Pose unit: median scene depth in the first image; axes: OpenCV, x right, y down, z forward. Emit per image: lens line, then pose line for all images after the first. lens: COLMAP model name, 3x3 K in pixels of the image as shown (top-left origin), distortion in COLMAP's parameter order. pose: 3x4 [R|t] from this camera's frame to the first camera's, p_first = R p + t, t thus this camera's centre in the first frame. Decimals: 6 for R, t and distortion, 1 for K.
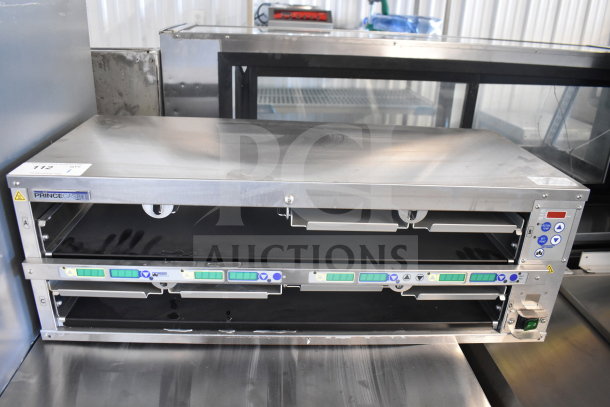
lens RADIAL K [[474.9, 0, 305.0], [0, 474.9, 203.5], [0, 0, 1]] dist [-0.084135, -0.003821]
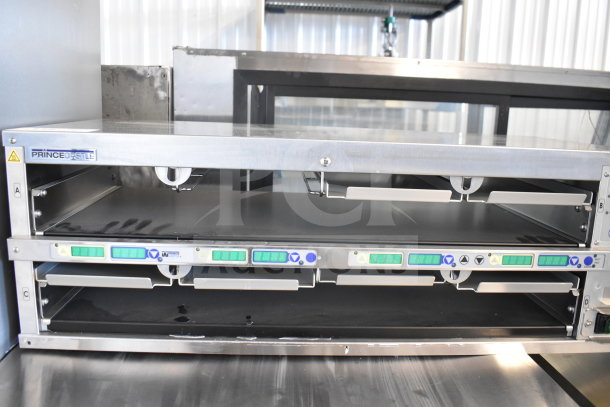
lens RADIAL K [[506.7, 0, 305.0], [0, 506.7, 203.5], [0, 0, 1]] dist [-0.086358, 0.003132]
pose [[0.999945, -0.010181, -0.002599, -0.061561], [0.009393, 0.976954, -0.213245, 0.235254], [0.004710, 0.213209, 0.976995, 0.099839]]
